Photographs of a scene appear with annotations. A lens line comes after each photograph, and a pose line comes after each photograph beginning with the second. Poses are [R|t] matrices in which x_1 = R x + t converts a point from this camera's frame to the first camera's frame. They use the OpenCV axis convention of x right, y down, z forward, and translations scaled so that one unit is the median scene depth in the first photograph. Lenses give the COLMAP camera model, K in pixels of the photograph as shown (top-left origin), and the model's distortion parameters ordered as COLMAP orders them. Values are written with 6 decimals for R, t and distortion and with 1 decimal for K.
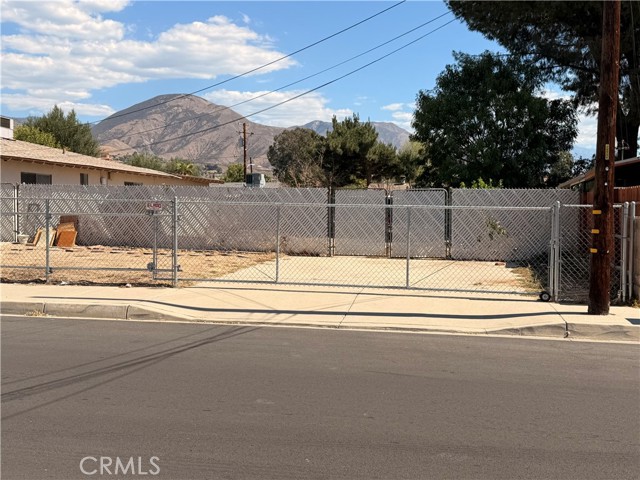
lens RADIAL K [[769.5, 0, 318.1], [0, 769.5, 243.7], [0, 0, 1]] dist [0.125094, 0.000000]
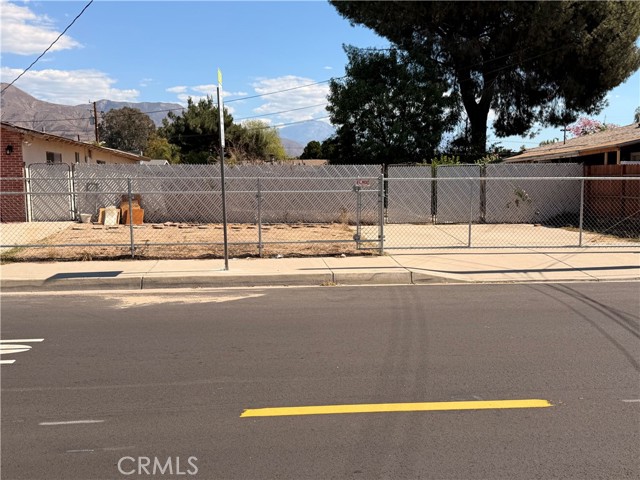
lens RADIAL K [[683.0, 0, 322.0], [0, 683.0, 252.6], [0, 0, 1]] dist [0.041984, 0.000000]
pose [[0.955277, -0.047097, 0.291936, -0.263899], [0.030245, 0.997619, 0.061975, -0.005463], [-0.294160, -0.050374, 0.954428, 0.038369]]
